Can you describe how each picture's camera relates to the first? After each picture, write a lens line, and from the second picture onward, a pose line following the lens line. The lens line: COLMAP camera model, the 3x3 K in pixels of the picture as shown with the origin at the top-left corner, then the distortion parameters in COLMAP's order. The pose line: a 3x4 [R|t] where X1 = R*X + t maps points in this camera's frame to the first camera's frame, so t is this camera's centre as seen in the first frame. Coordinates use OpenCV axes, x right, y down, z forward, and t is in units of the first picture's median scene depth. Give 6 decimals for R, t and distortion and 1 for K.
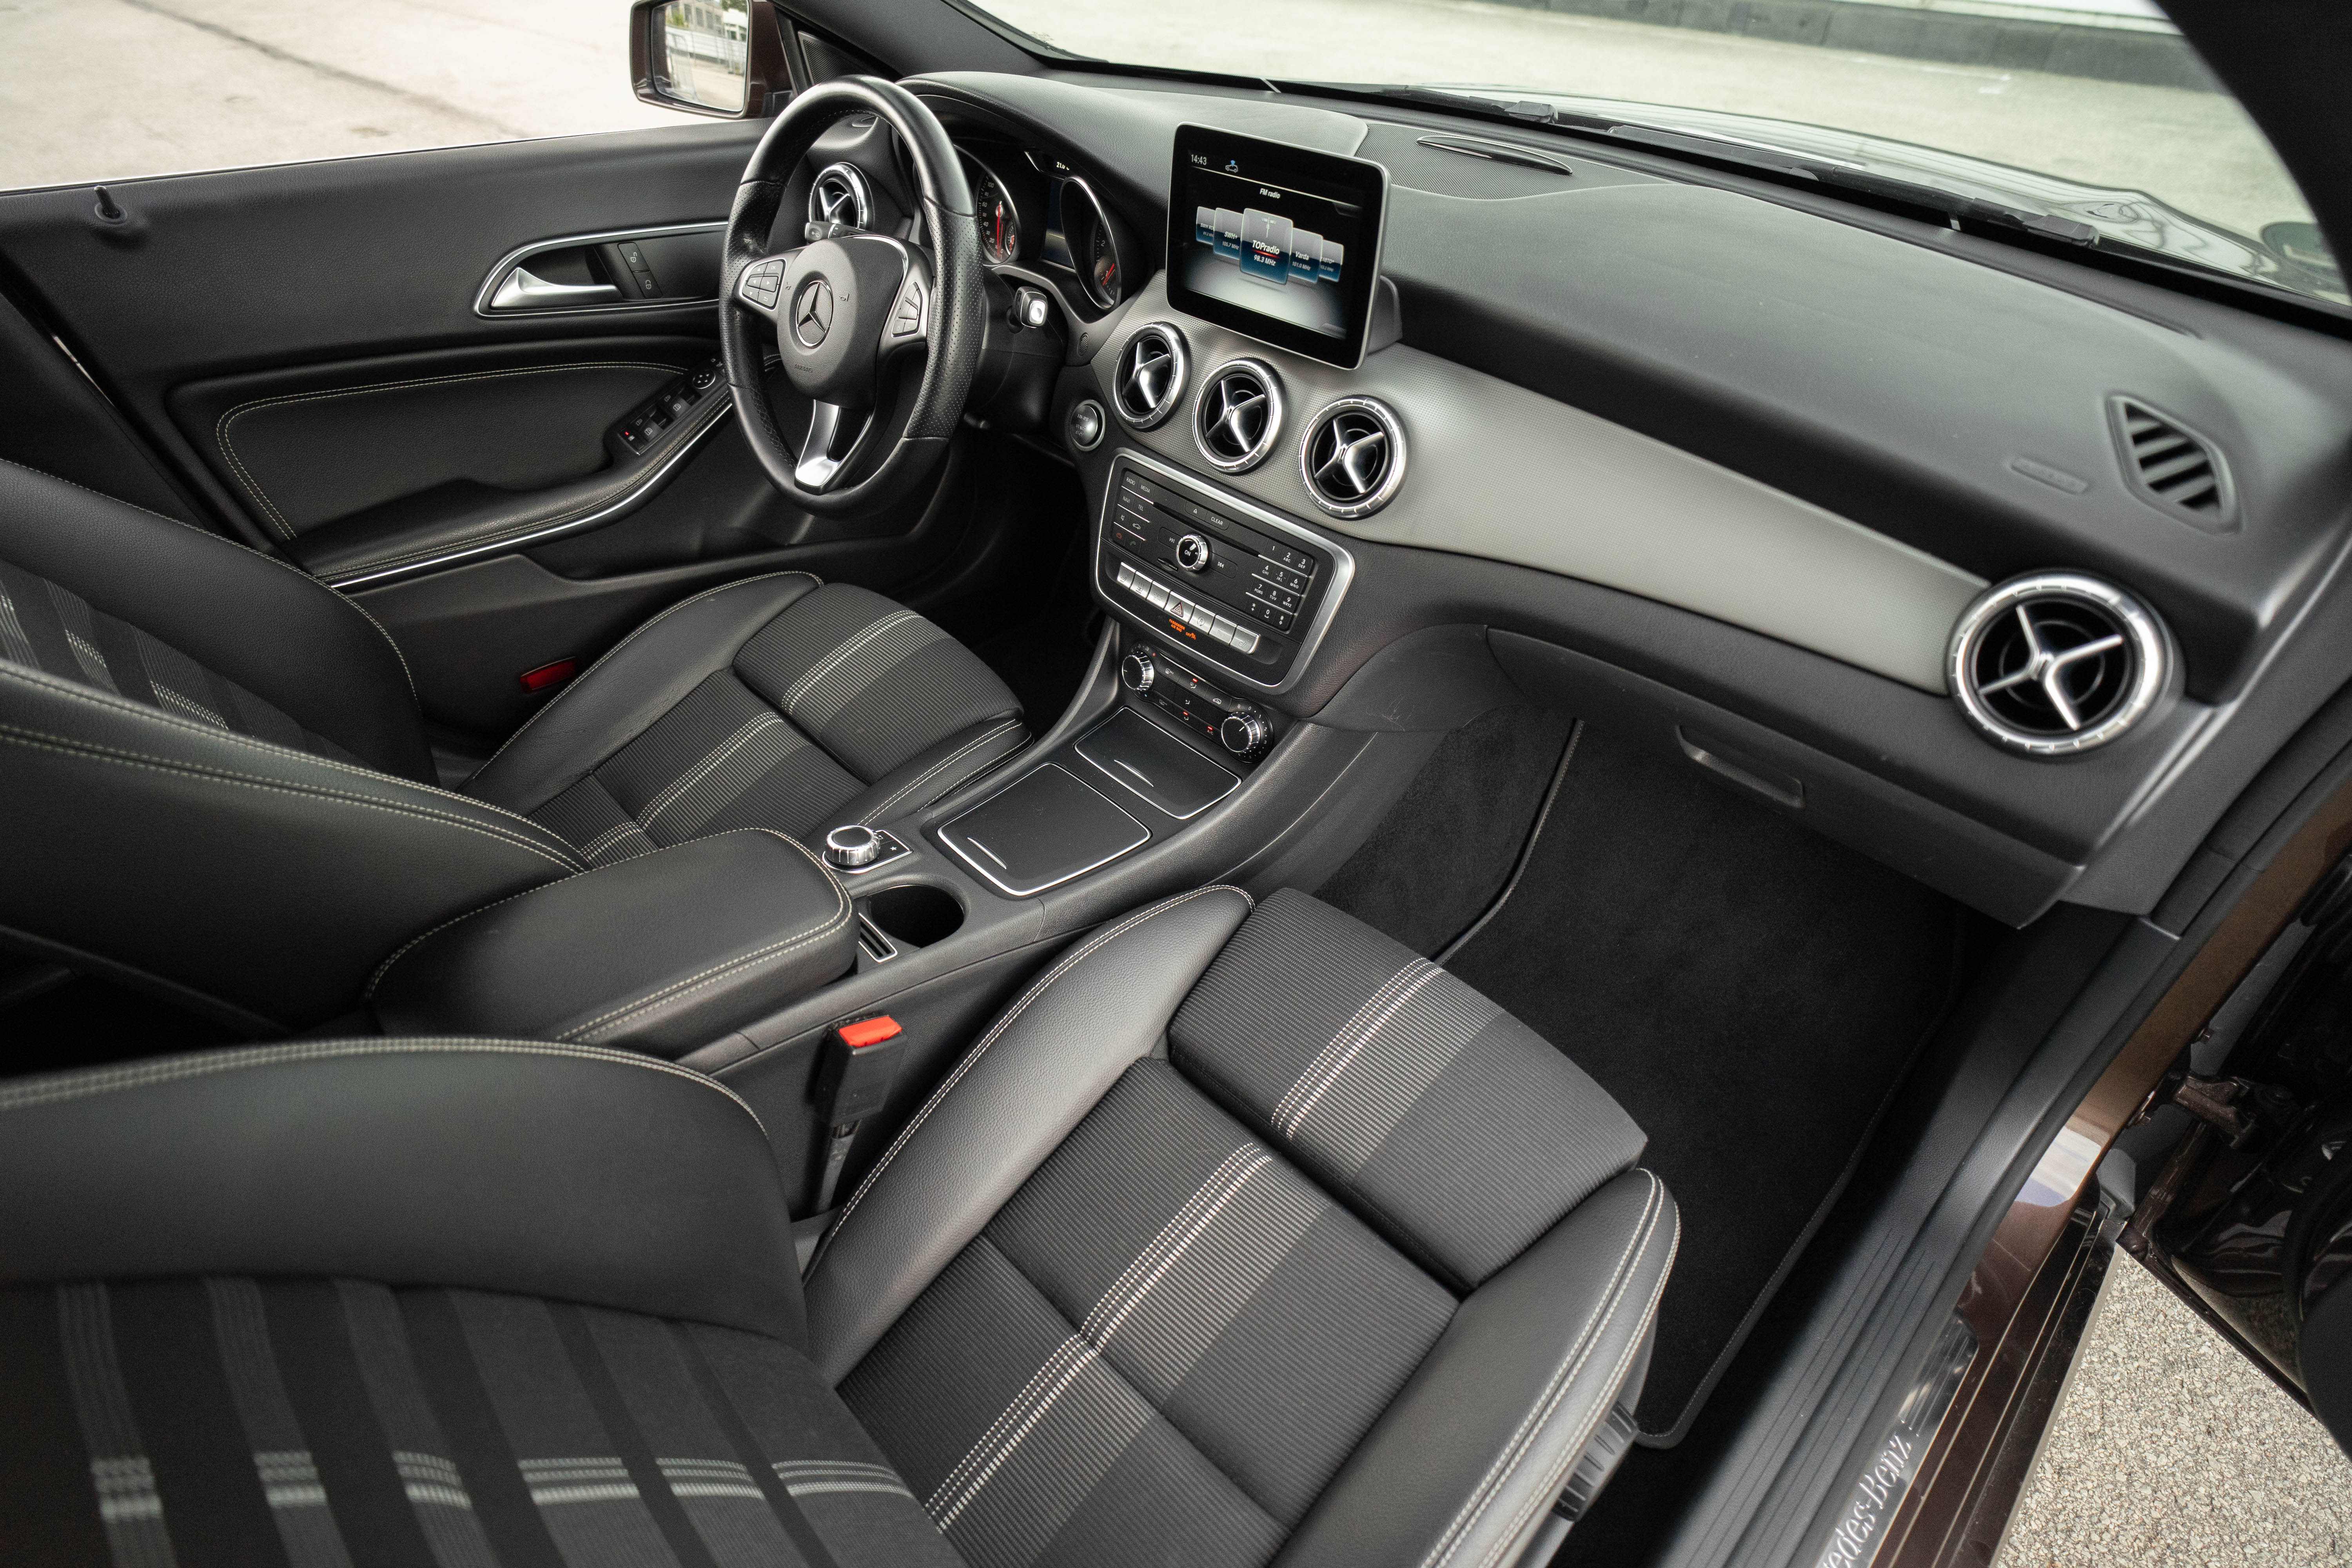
lens RADIAL K [[1228.6, 0, 1208.5], [0, 1228.6, 769.1], [0, 0, 1]] dist [-0.045599, 0.012452]
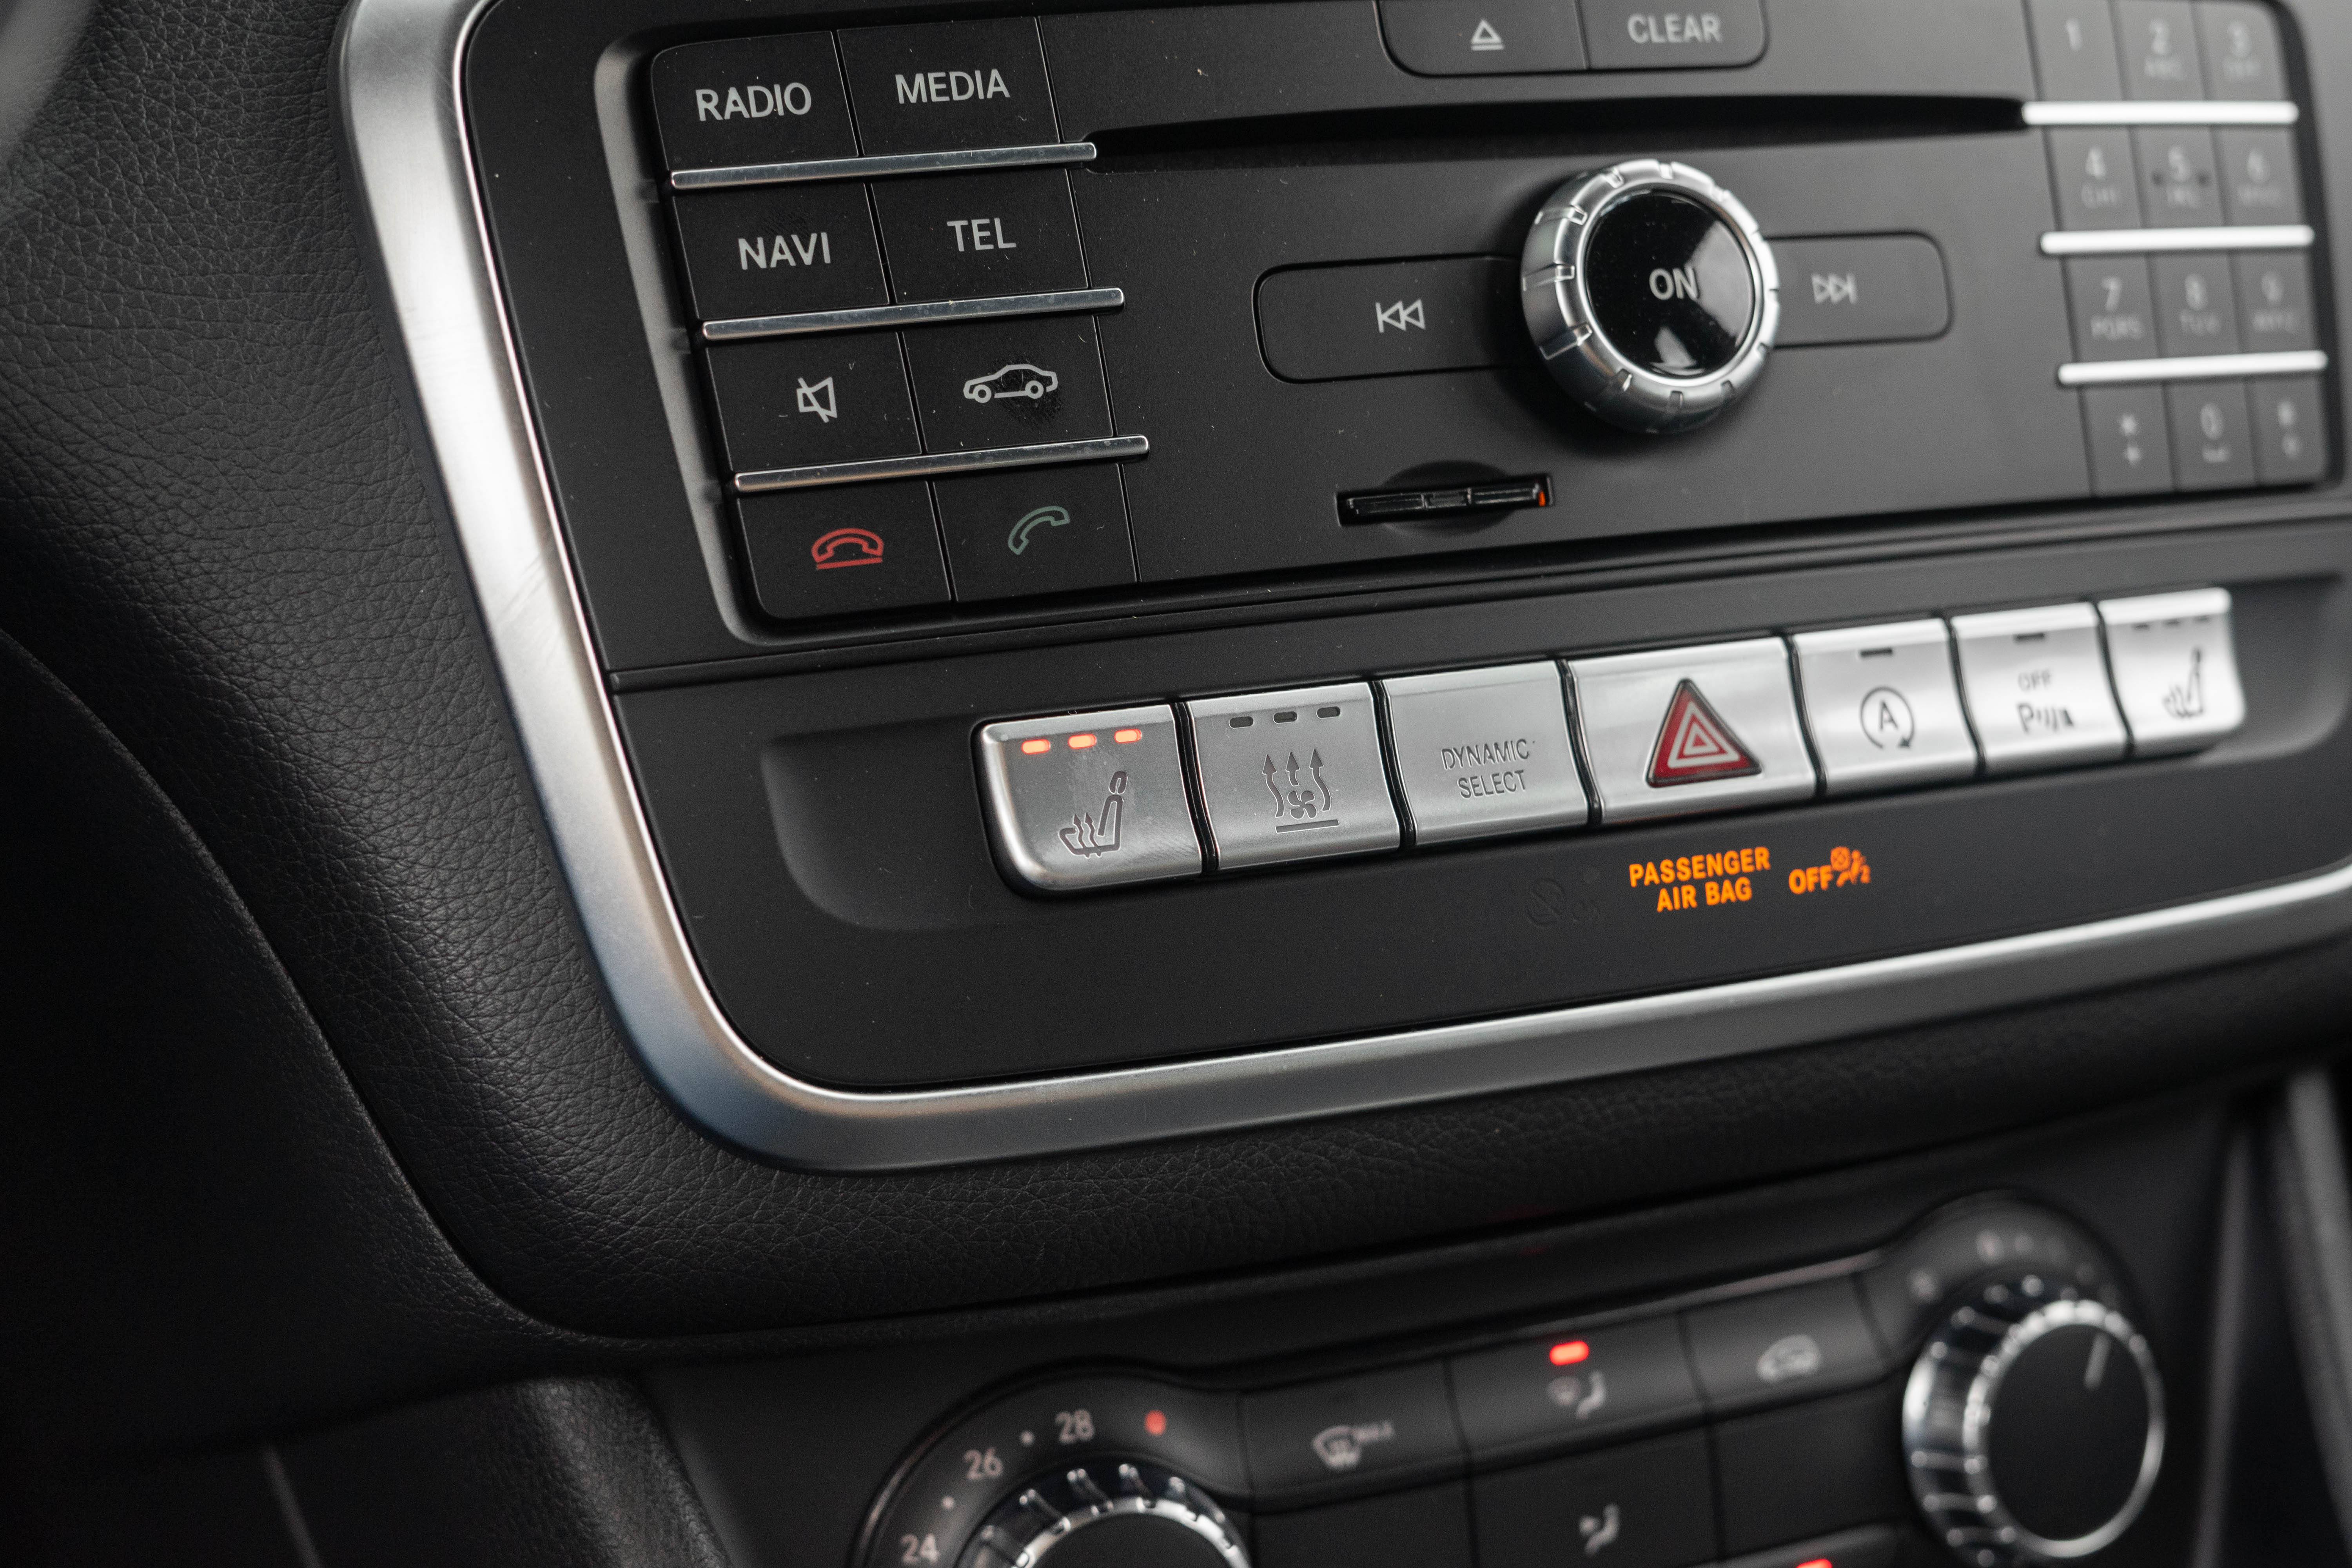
lens RADIAL K [[3715.6, 0, 1170.4], [0, 3715.6, 765.8], [0, 0, 1]] dist [-0.049270, 0.000000]
pose [[0.353989, -0.268827, 0.895781, -0.444113], [0.581786, 0.813219, 0.014144, -0.182000], [-0.732268, 0.516146, 0.444270, 0.943957]]
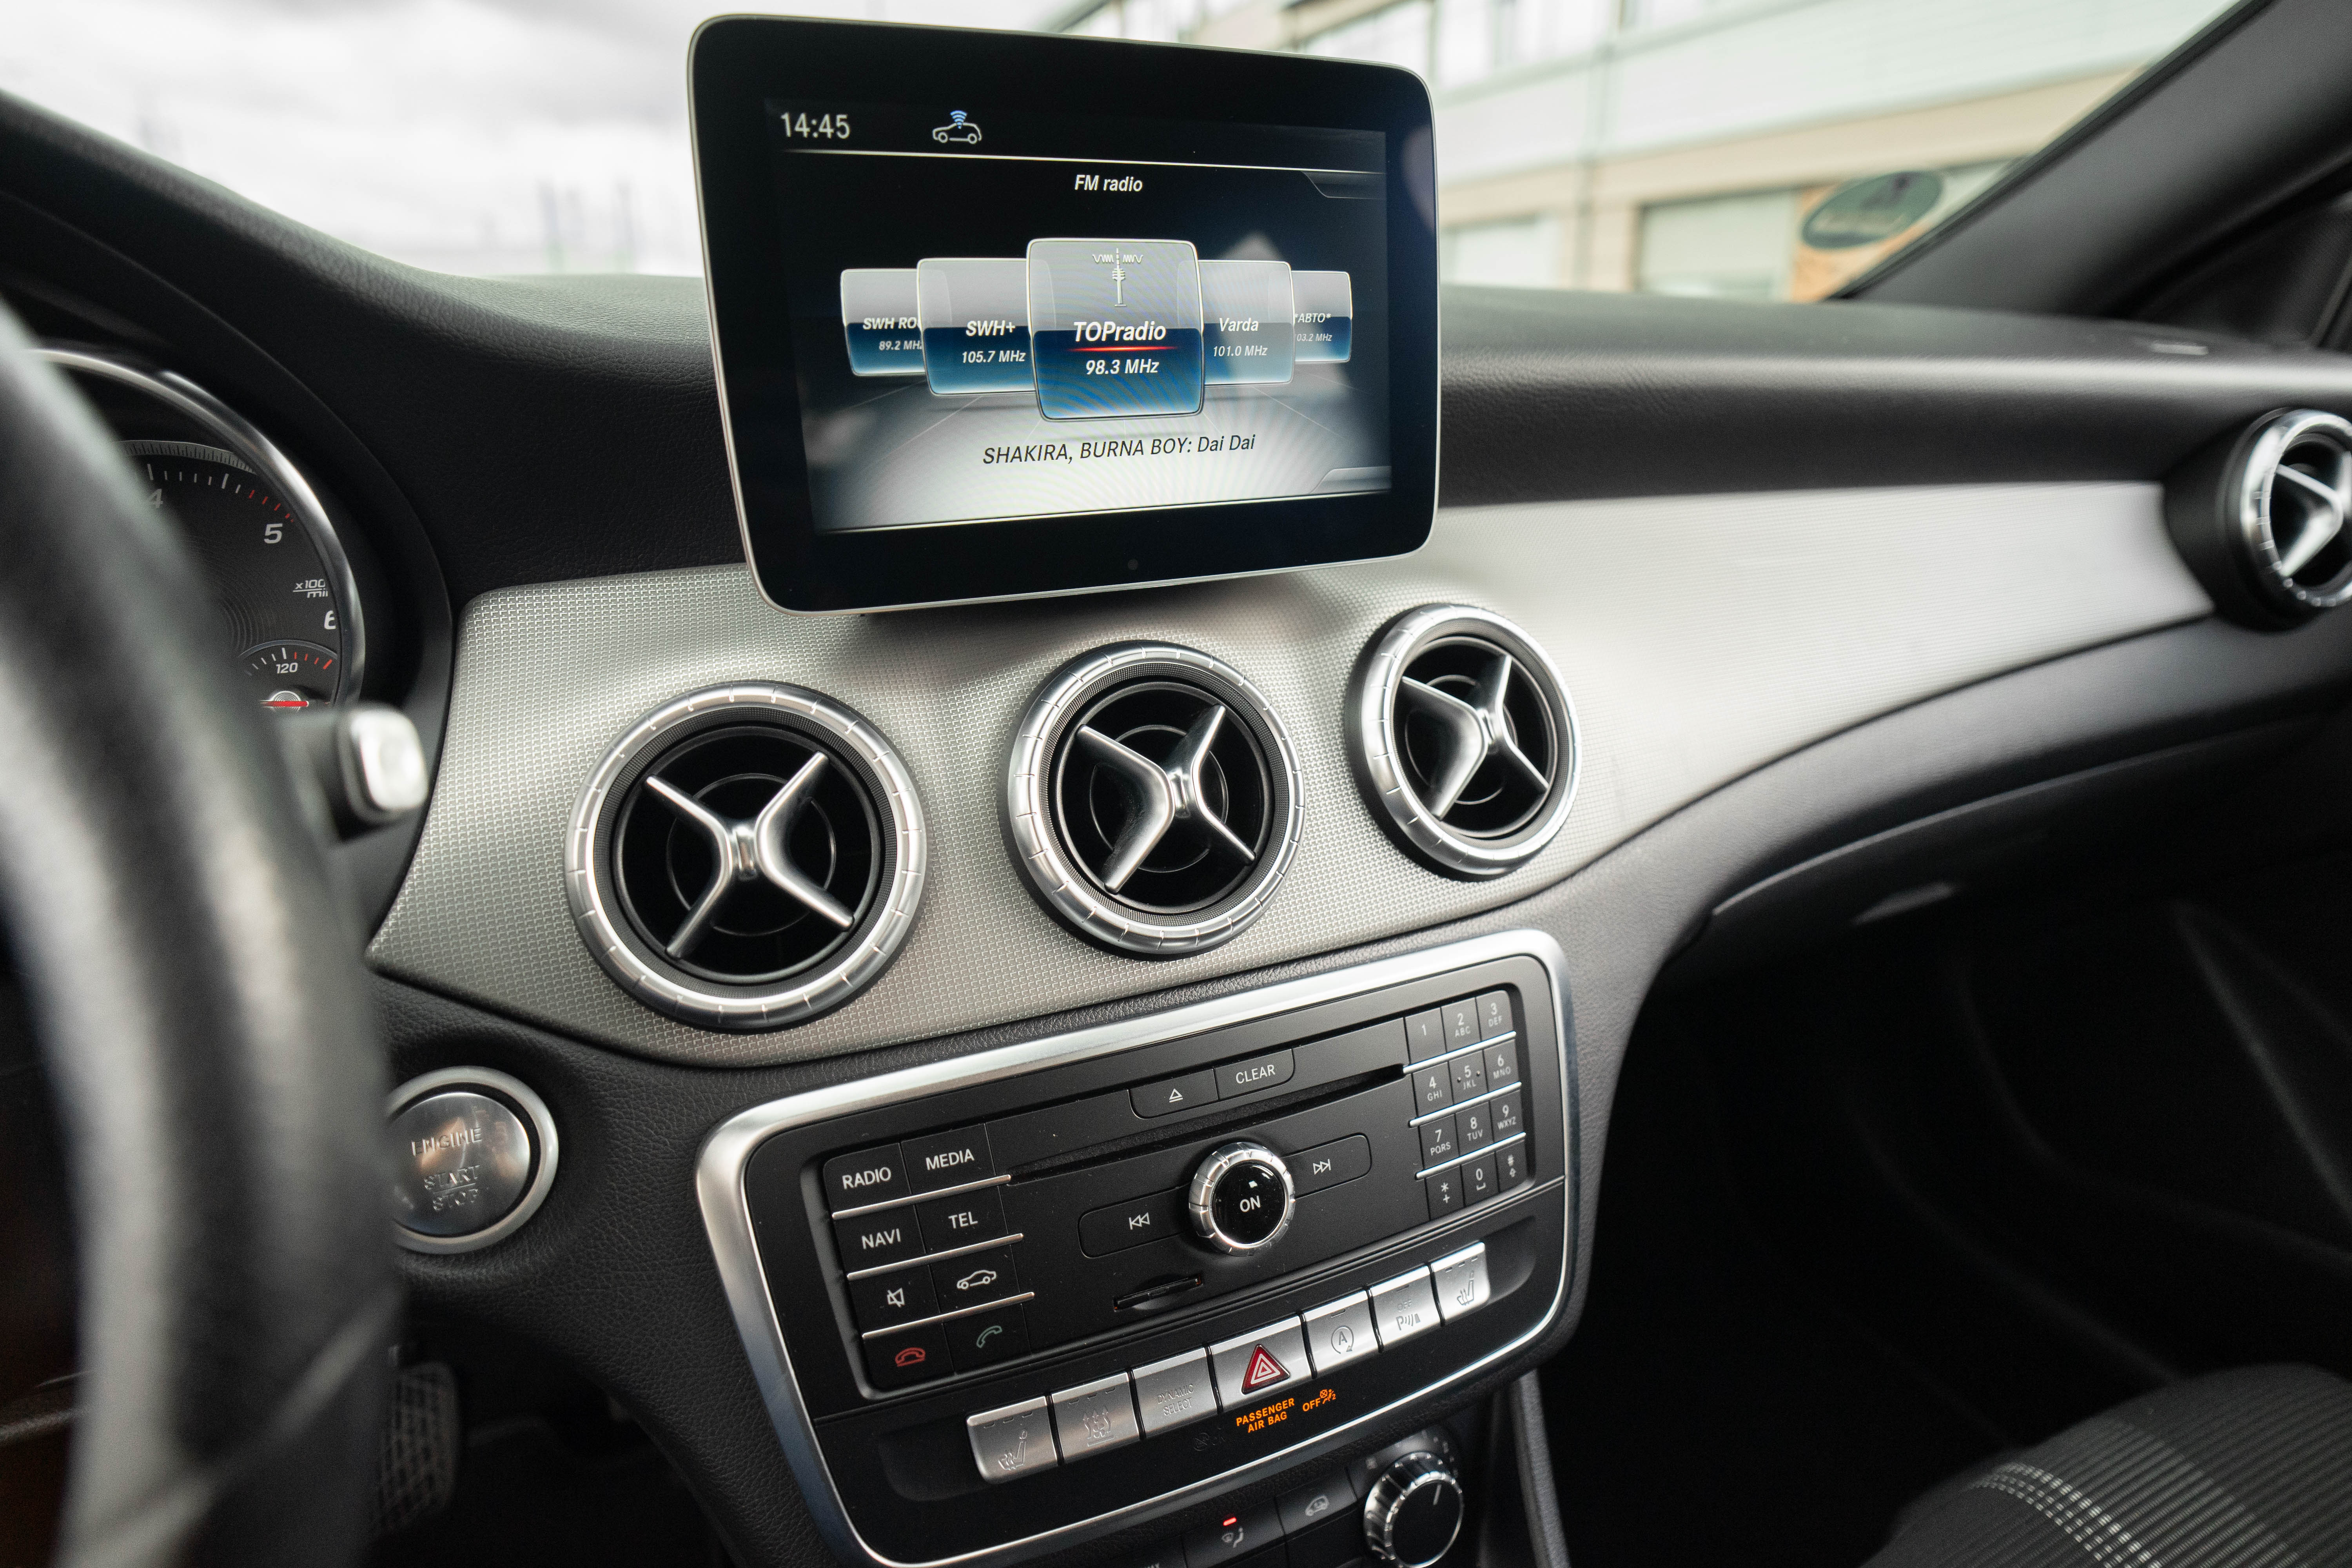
lens RADIAL K [[1228.6, 0, 1188.8], [0, 1228.6, 774.1], [0, 0, 1]] dist [-0.045599, 0.012452]
pose [[0.369757, -0.327943, 0.869329, -0.292979], [0.594545, 0.802515, 0.049857, -0.316365], [-0.714000, 0.498420, 0.491713, 0.840198]]
